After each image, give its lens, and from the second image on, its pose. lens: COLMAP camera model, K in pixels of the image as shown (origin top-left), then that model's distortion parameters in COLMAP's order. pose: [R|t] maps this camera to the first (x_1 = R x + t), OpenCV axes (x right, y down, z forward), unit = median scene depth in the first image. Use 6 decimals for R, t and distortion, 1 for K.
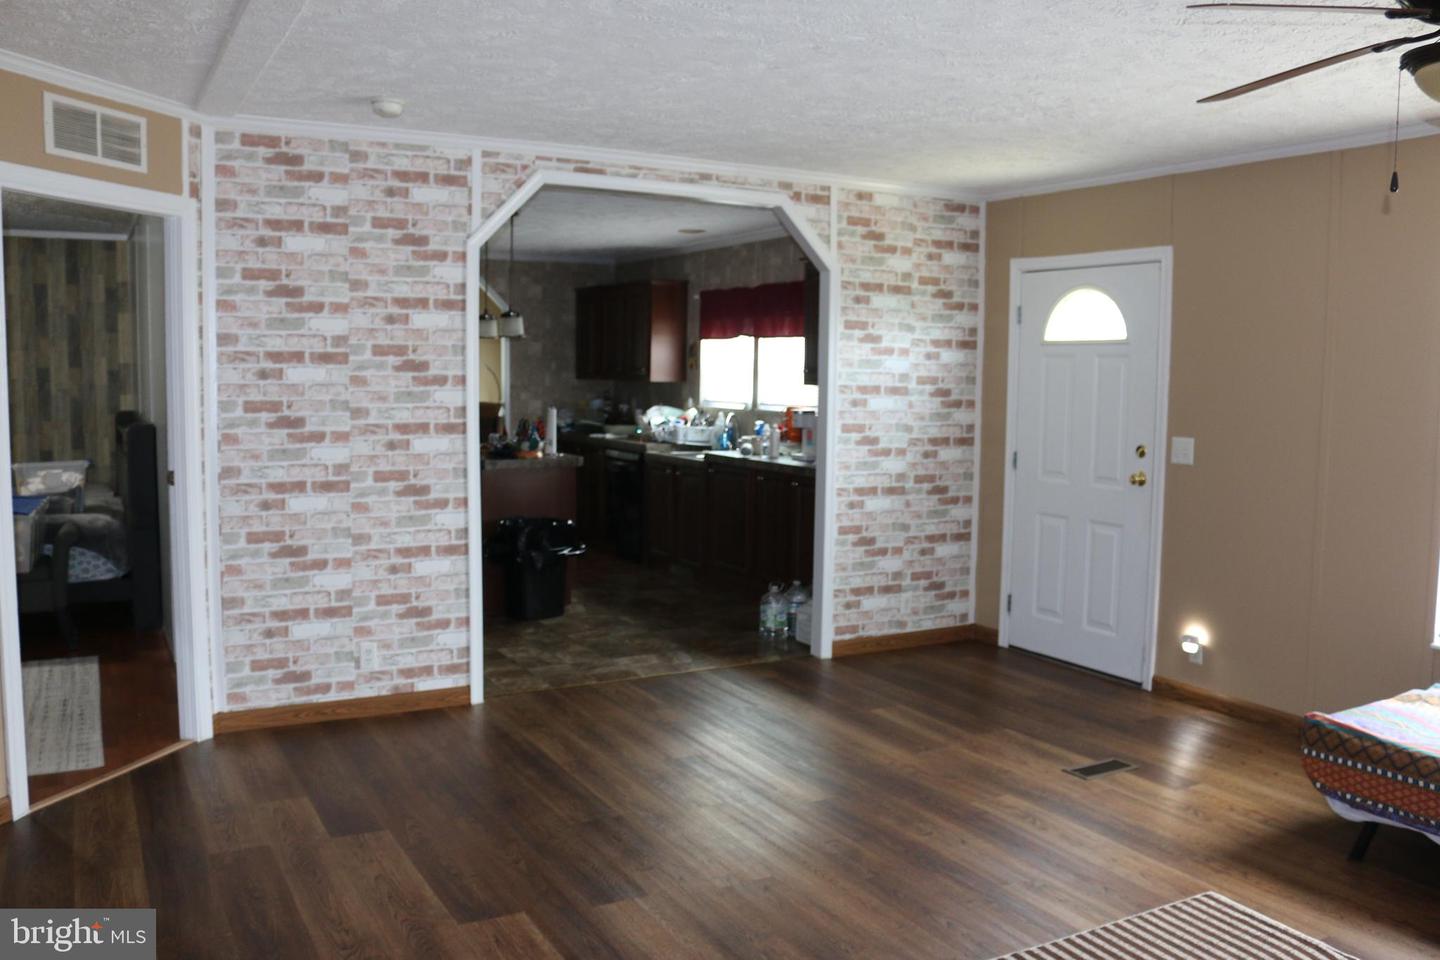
lens RADIAL K [[1183.8, 0, 705.8], [0, 1183.8, 483.1], [0, 0, 1]] dist [-0.158658, 0.131768]
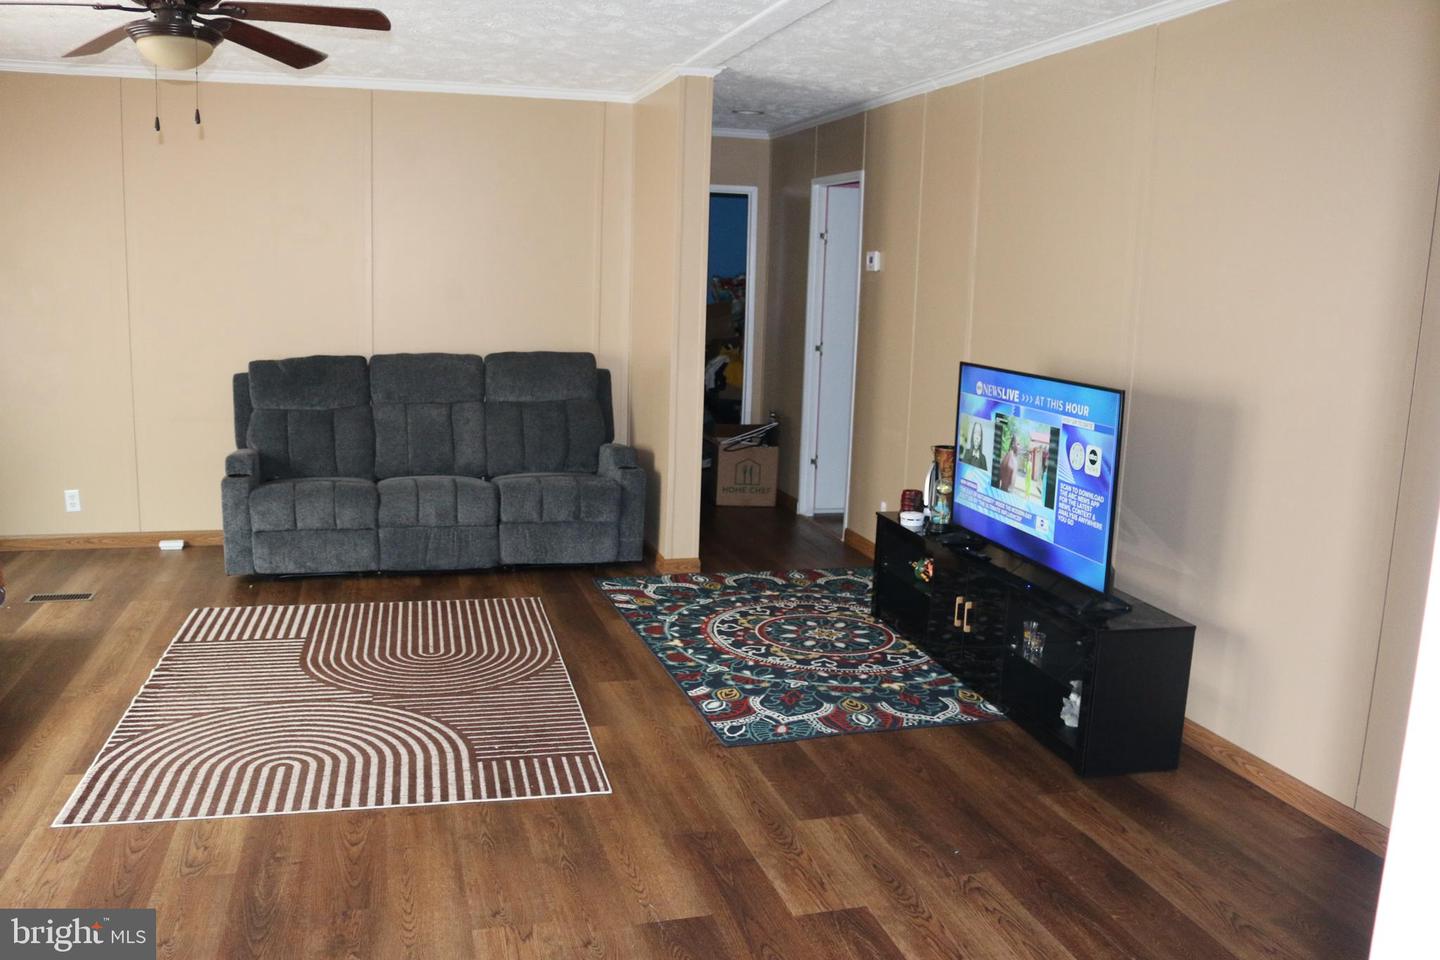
lens RADIAL K [[1183.8, 0, 705.8], [0, 1183.8, 483.1], [0, 0, 1]] dist [-0.158658, 0.131768]
pose [[-0.971813, -0.081259, 0.221306, -0.263300], [-0.019910, 0.963655, 0.266405, -0.171083], [-0.234911, 0.254490, -0.938111, 1.774978]]
